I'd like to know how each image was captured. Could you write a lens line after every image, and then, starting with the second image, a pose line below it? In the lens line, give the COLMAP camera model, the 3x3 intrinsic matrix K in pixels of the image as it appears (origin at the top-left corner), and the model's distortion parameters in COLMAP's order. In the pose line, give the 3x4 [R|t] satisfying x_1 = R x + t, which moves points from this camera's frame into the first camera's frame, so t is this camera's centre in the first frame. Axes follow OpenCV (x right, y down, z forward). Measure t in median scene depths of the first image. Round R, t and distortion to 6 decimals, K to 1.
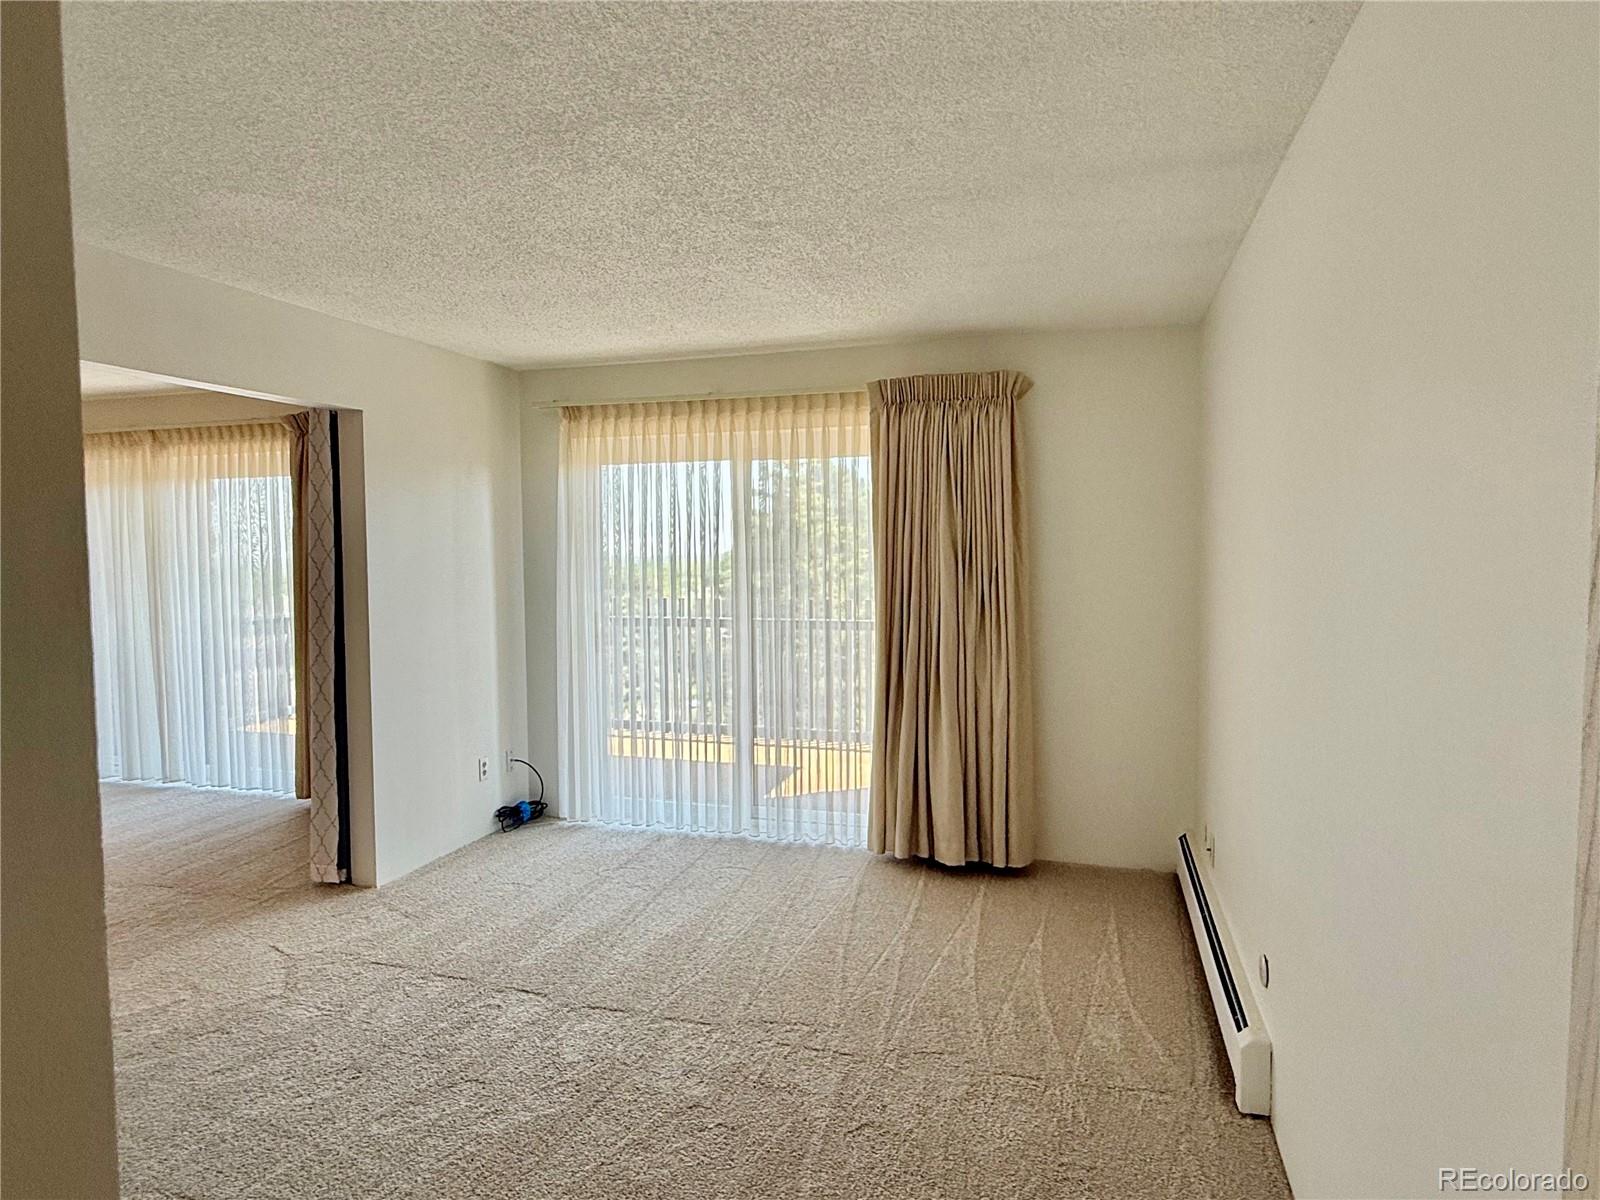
lens RADIAL K [[931.2, 0, 800.5], [0, 931.2, 594.2], [0, 0, 1]] dist [0.004059, -0.000008]
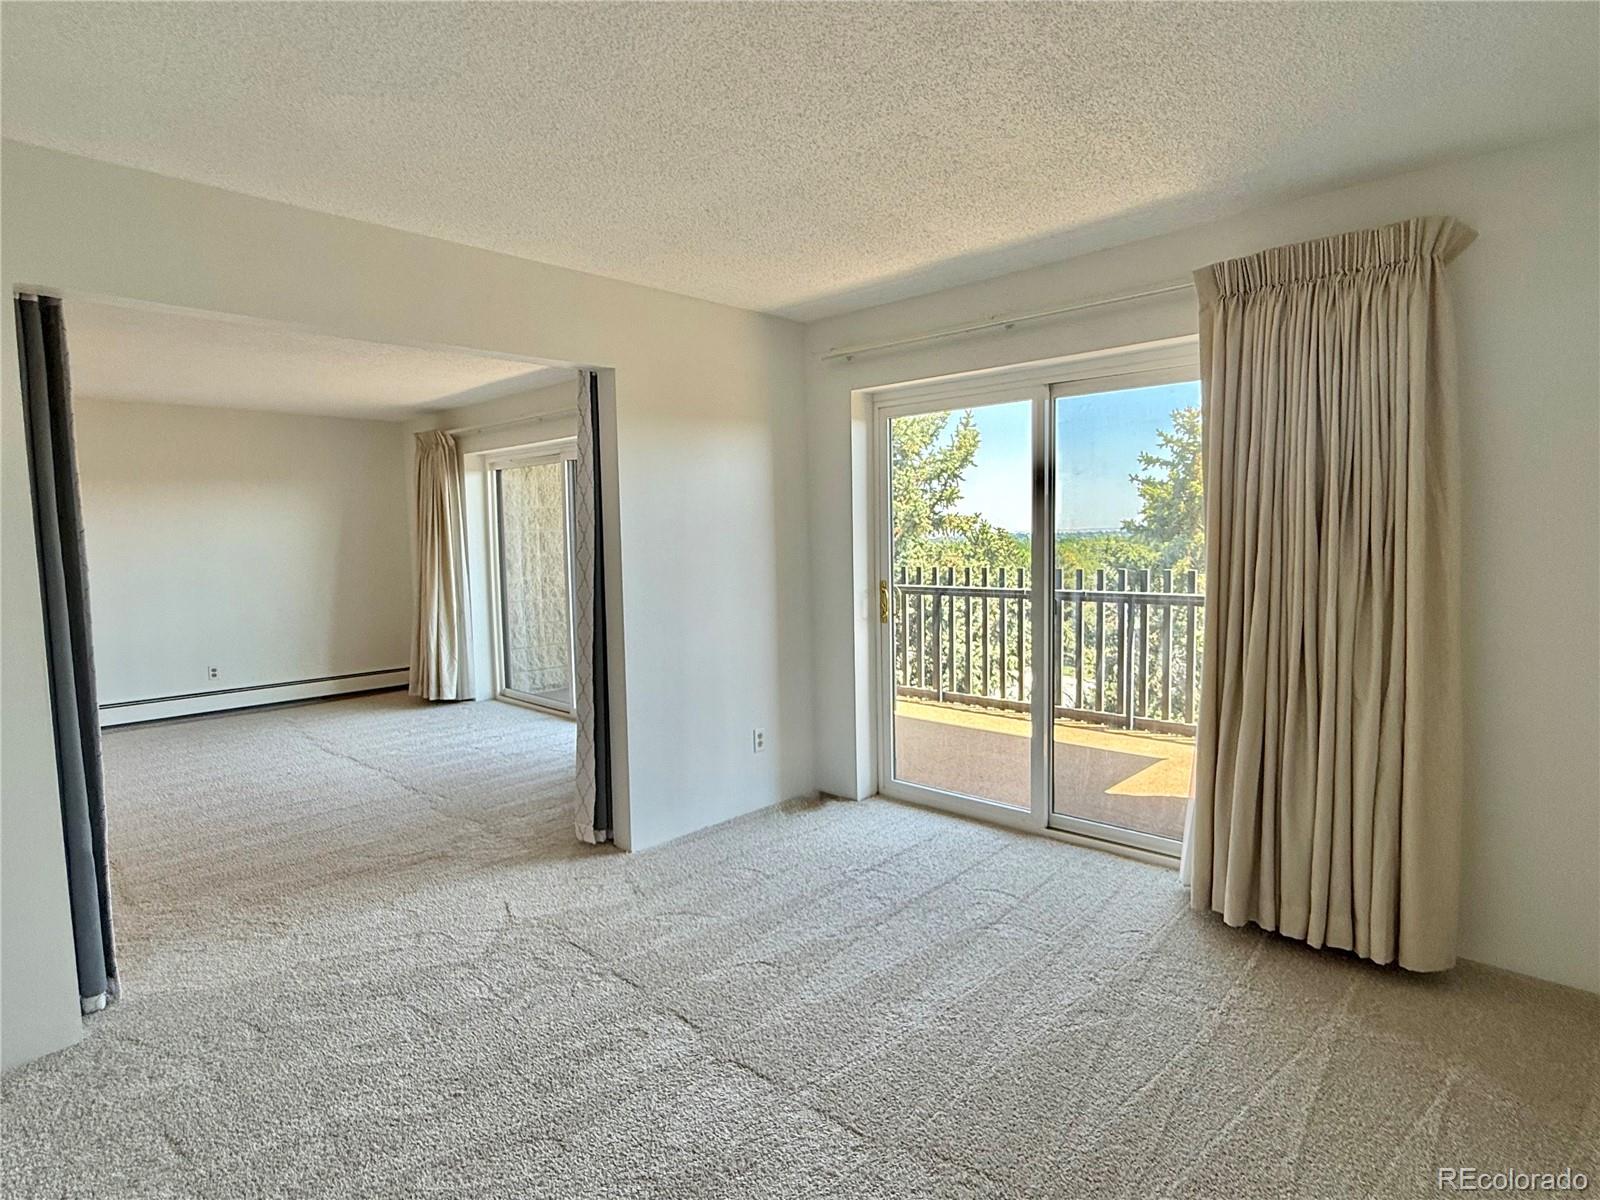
lens RADIAL K [[851.2, 0, 802.1], [0, 851.2, 599.3], [0, 0, 1]] dist [-0.003350, 0.001769]
pose [[0.896968, 0.023415, -0.441475, 0.102638], [-0.007655, 0.999269, 0.037446, 0.008876], [0.442029, -0.030209, 0.896492, 0.272036]]
